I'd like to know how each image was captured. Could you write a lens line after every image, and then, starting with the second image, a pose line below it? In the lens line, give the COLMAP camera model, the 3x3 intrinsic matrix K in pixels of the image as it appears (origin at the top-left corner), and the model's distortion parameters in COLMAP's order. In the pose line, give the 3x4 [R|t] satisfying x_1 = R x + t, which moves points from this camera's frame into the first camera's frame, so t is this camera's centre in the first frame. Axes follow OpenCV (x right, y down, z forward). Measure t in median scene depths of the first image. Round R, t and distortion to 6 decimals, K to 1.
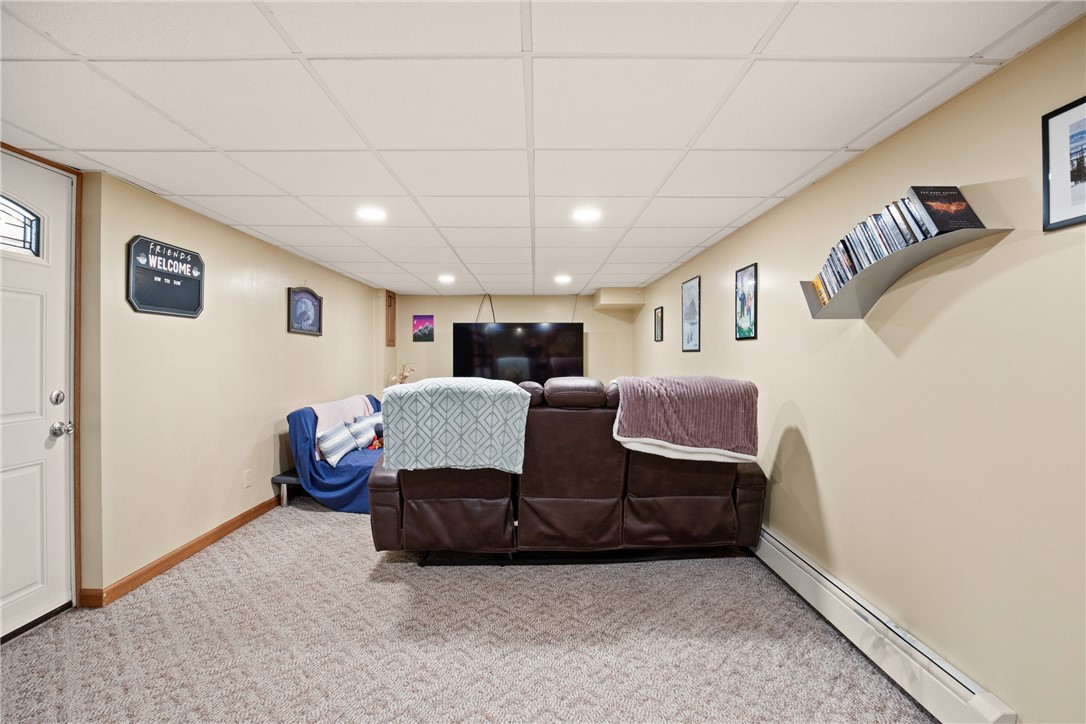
lens RADIAL K [[506.2, 0, 544.6], [0, 506.2, 359.1], [0, 0, 1]] dist [-0.000961, -0.000557]
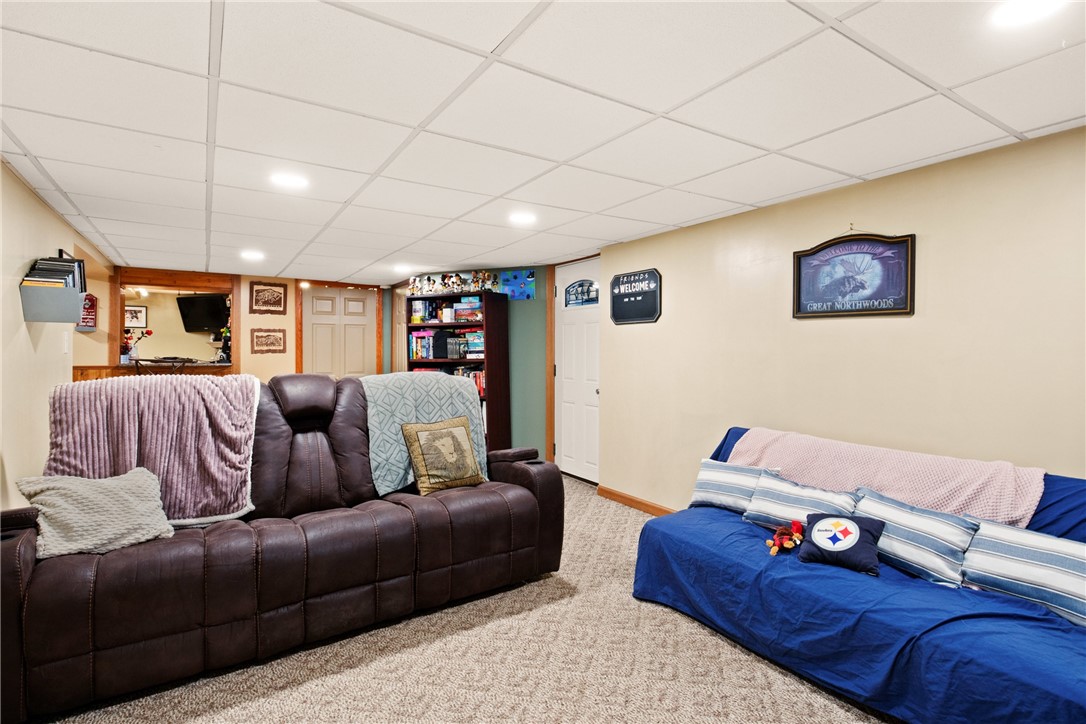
lens RADIAL K [[506.2, 0, 544.6], [0, 506.2, 359.1], [0, 0, 1]] dist [-0.000961, -0.000557]
pose [[-0.847854, 0.000331, -0.530230, 0.187041], [-0.010974, 0.999775, 0.018173, -0.011745], [0.530116, 0.021227, -0.847659, 1.965784]]
